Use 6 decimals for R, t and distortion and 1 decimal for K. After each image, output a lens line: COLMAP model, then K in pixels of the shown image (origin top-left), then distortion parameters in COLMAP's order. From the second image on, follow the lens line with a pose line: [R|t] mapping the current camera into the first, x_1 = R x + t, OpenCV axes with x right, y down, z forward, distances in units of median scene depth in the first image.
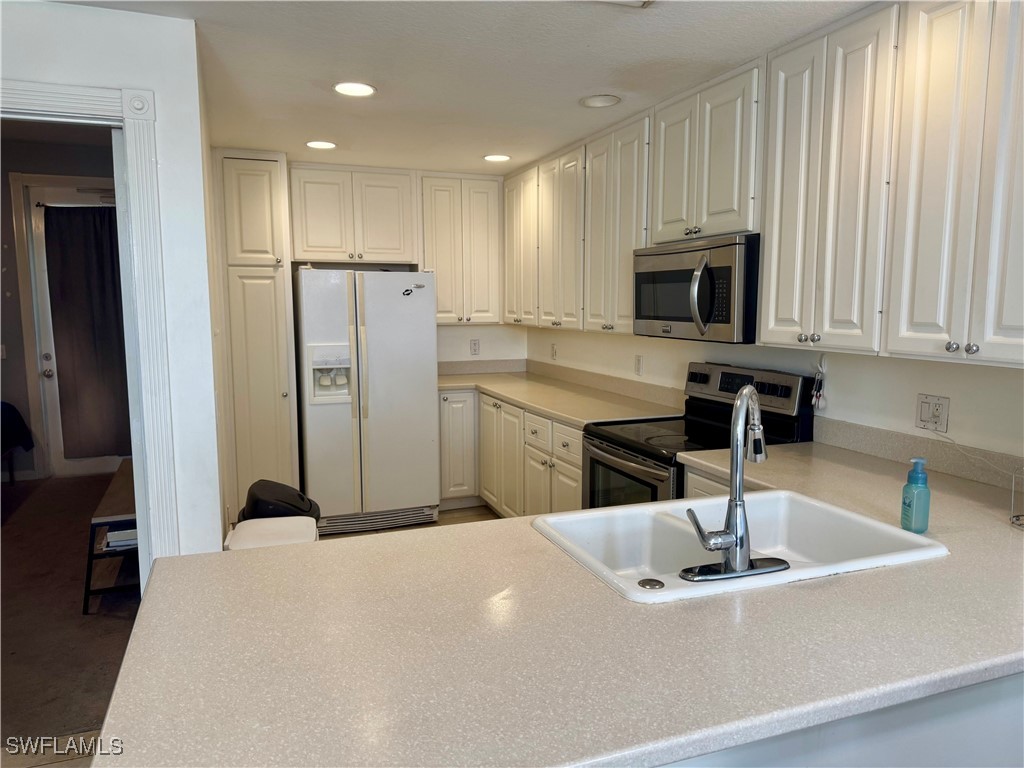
lens RADIAL K [[722.0, 0, 512.2], [0, 722.0, 394.3], [0, 0, 1]] dist [0.028391, -0.036889]
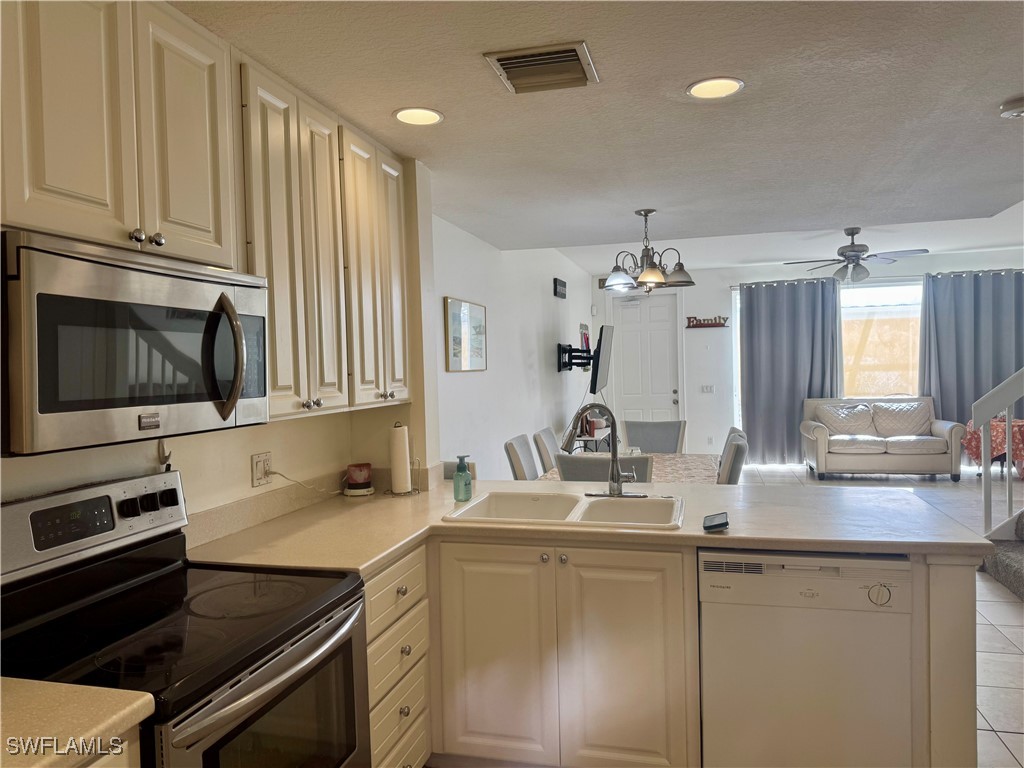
lens RADIAL K [[722.0, 0, 517.0], [0, 722.0, 387.4], [0, 0, 1]] dist [0.028391, -0.036889]
pose [[-0.812924, 0.003878, 0.582356, -0.196059], [0.099805, 0.986111, 0.132753, -0.107957], [-0.573753, 0.166040, -0.802021, 0.873465]]
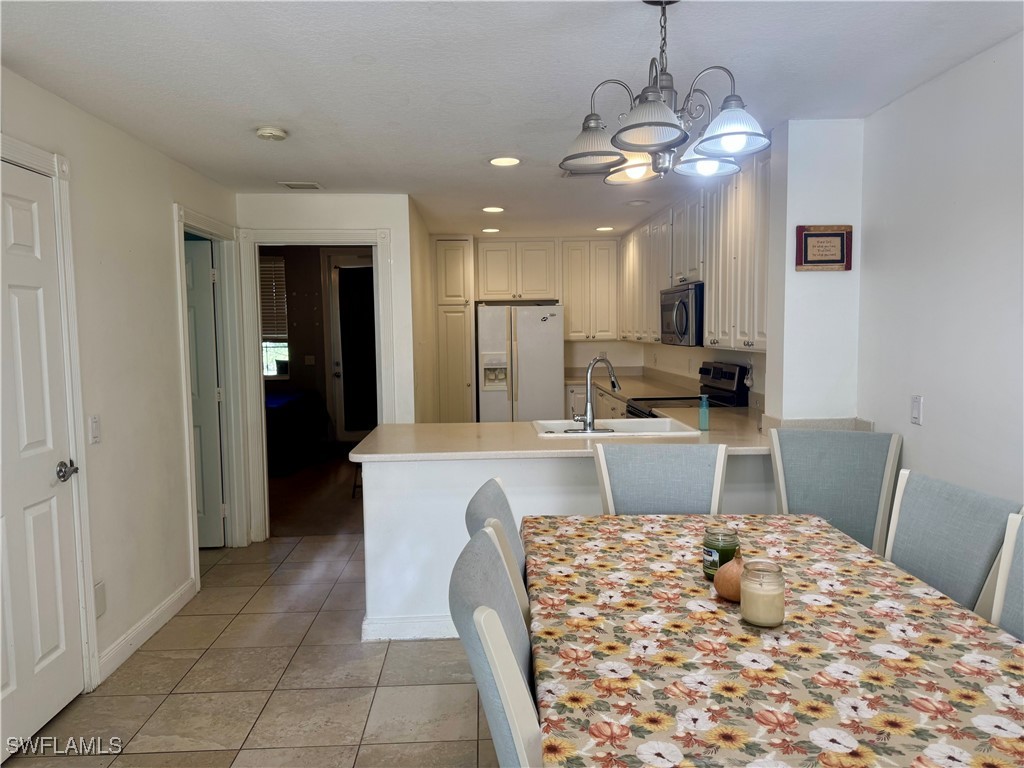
lens RADIAL K [[722.0, 0, 511.6], [0, 722.0, 383.6], [0, 0, 1]] dist [0.028391, -0.036889]
pose [[0.947695, 0.012327, -0.318940, 0.277518], [-0.028122, 0.998593, -0.044966, 0.065699], [0.317937, 0.051584, 0.946708, -0.462967]]
